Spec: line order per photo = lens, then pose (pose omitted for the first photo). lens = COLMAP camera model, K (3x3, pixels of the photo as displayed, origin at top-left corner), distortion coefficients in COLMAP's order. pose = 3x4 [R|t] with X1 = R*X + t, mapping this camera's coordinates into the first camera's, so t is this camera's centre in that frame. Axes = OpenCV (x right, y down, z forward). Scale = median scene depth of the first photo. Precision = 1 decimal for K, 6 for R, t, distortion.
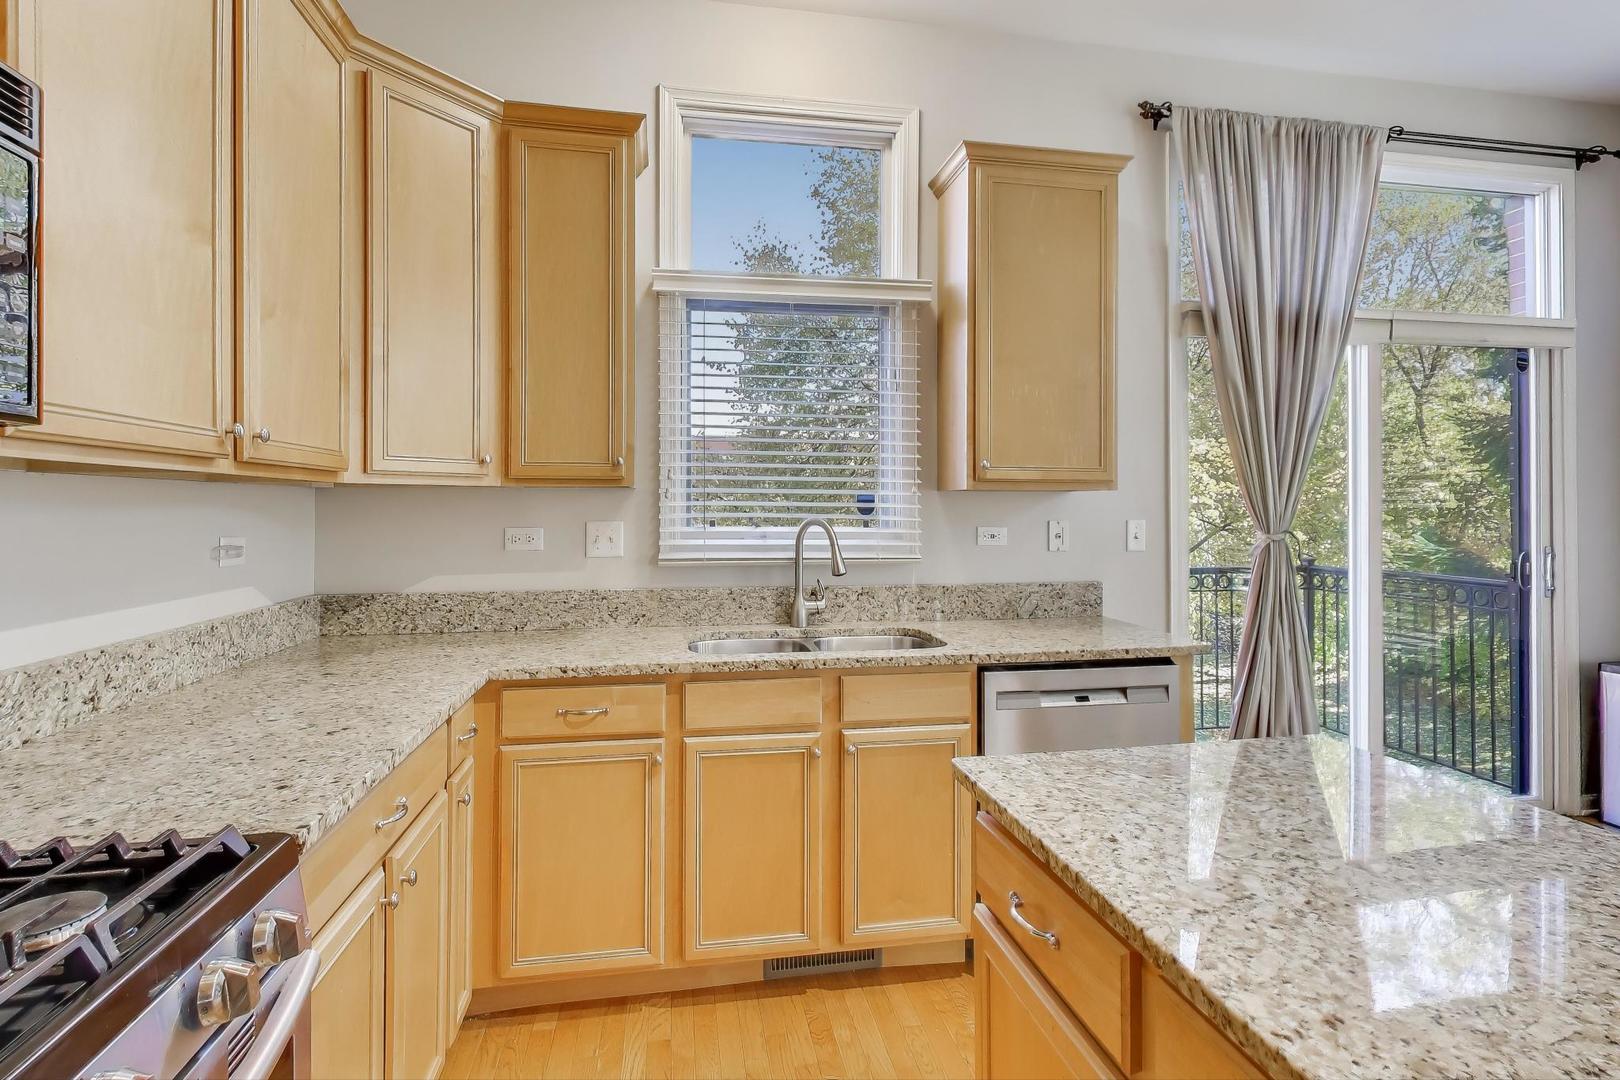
lens RADIAL K [[816.8, 0, 825.2], [0, 816.8, 491.6], [0, 0, 1]] dist [0.035282, 0.000554]
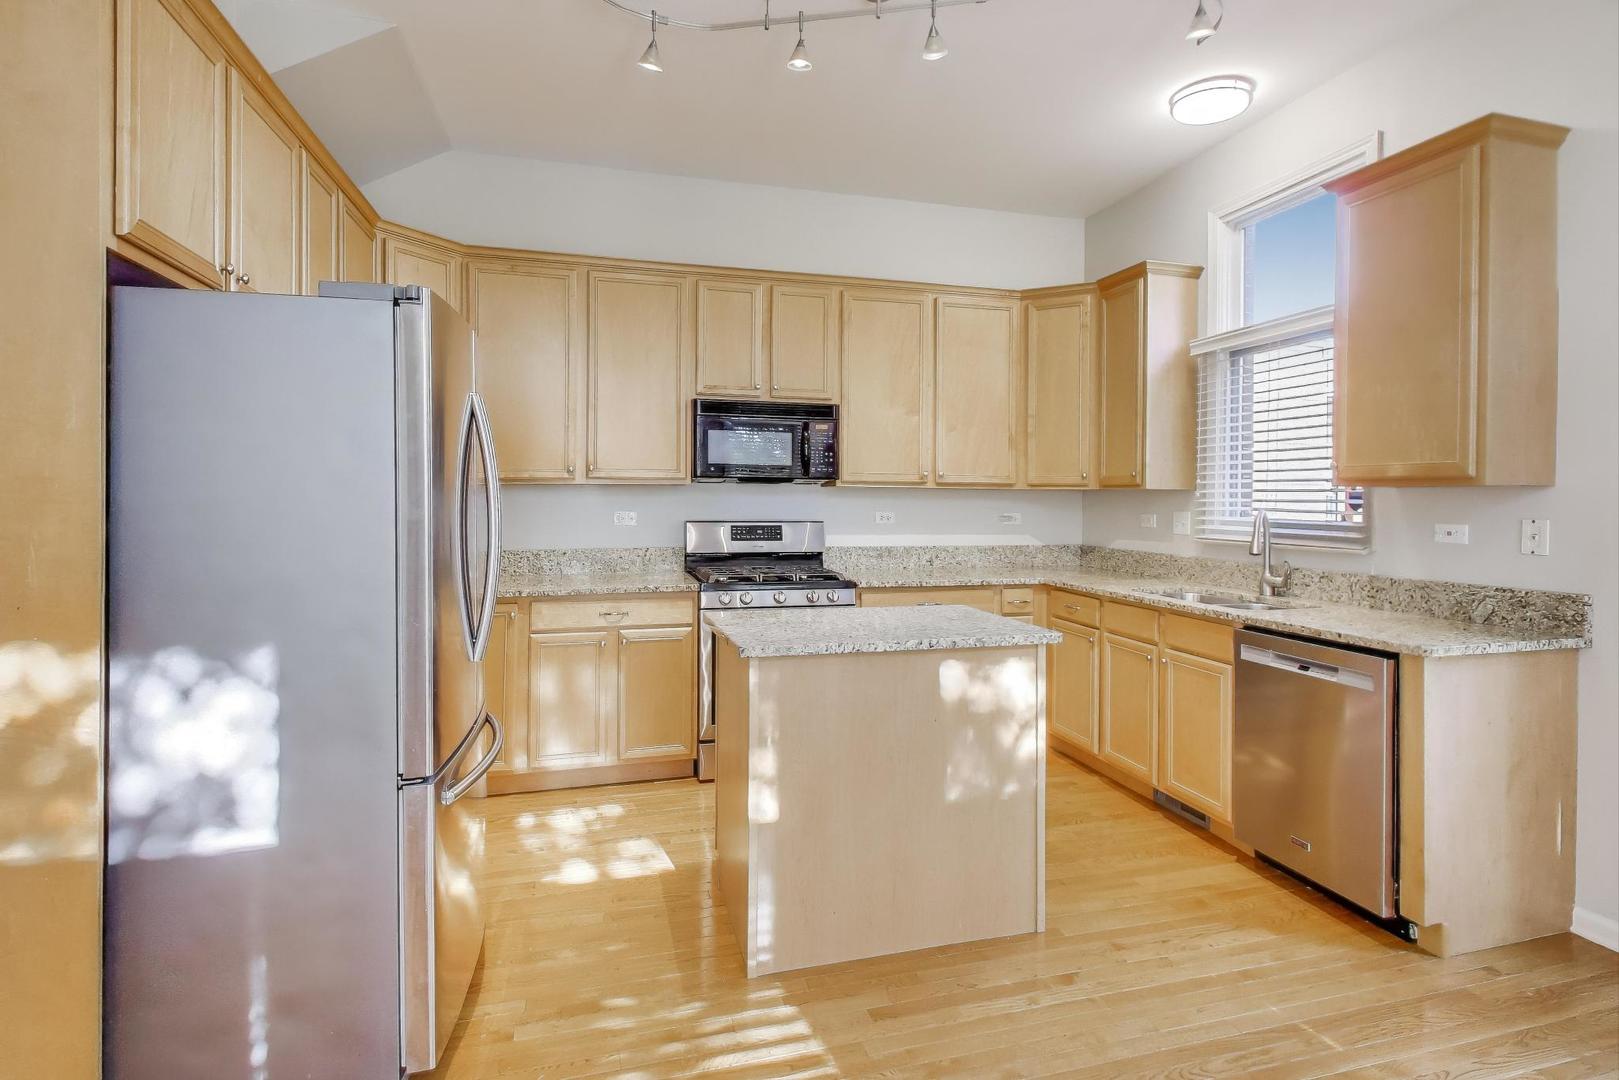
lens RADIAL K [[791.0, 0, 830.7], [0, 791.0, 496.5], [0, 0, 1]] dist [-0.016413, -0.000154]
pose [[0.099985, -0.005100, -0.994976, 1.140615], [0.006572, 0.999968, -0.004465, 0.011460], [0.994967, -0.006092, 0.100016, 0.201316]]
